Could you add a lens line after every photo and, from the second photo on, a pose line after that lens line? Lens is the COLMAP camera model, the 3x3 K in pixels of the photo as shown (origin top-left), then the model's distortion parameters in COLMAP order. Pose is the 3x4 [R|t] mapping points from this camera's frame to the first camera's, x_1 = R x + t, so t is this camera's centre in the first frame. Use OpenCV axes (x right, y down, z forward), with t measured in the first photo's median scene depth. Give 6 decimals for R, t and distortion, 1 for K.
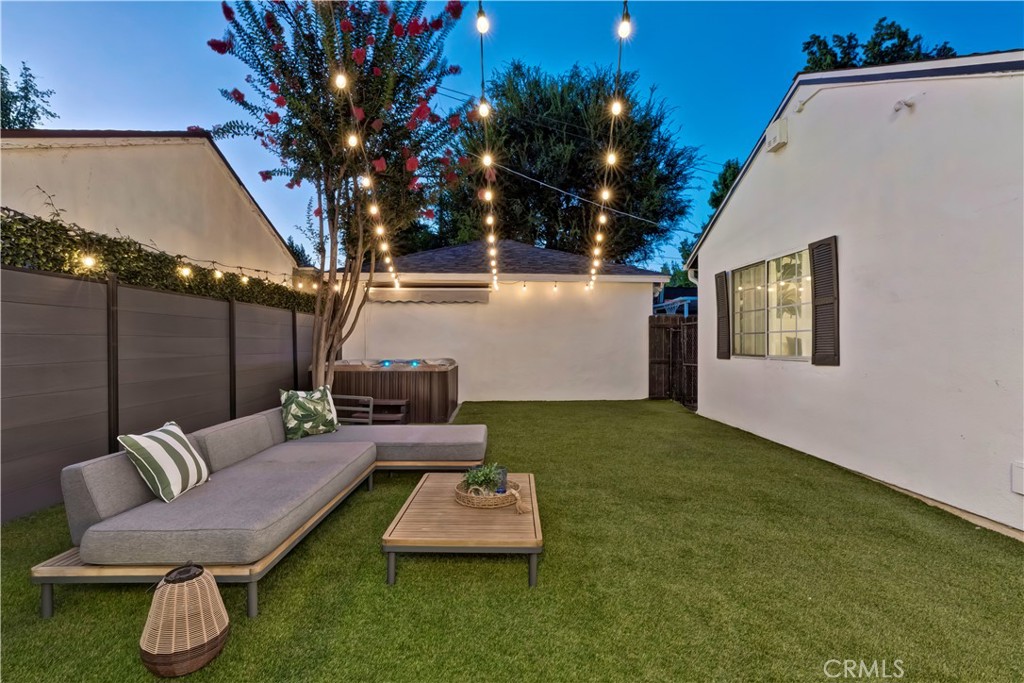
lens RADIAL K [[504.1, 0, 512.0], [0, 504.1, 341.5], [0, 0, 1]] dist [-0.004718, -0.000424]
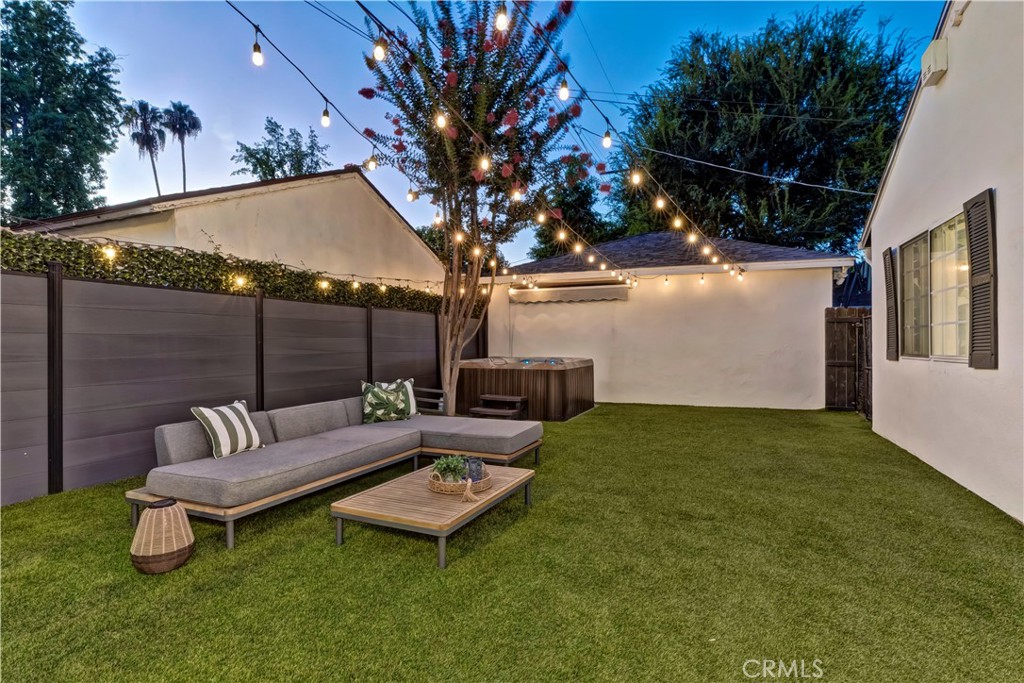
lens RADIAL K [[518.9, 0, 512.0], [0, 518.9, 341.5], [0, 0, 1]] dist [-0.000341, 0.000010]
pose [[0.908042, -0.005394, -0.418845, 0.312187], [0.004655, 0.999985, -0.002787, 0.007045], [0.418854, 0.000581, 0.908054, 0.035216]]
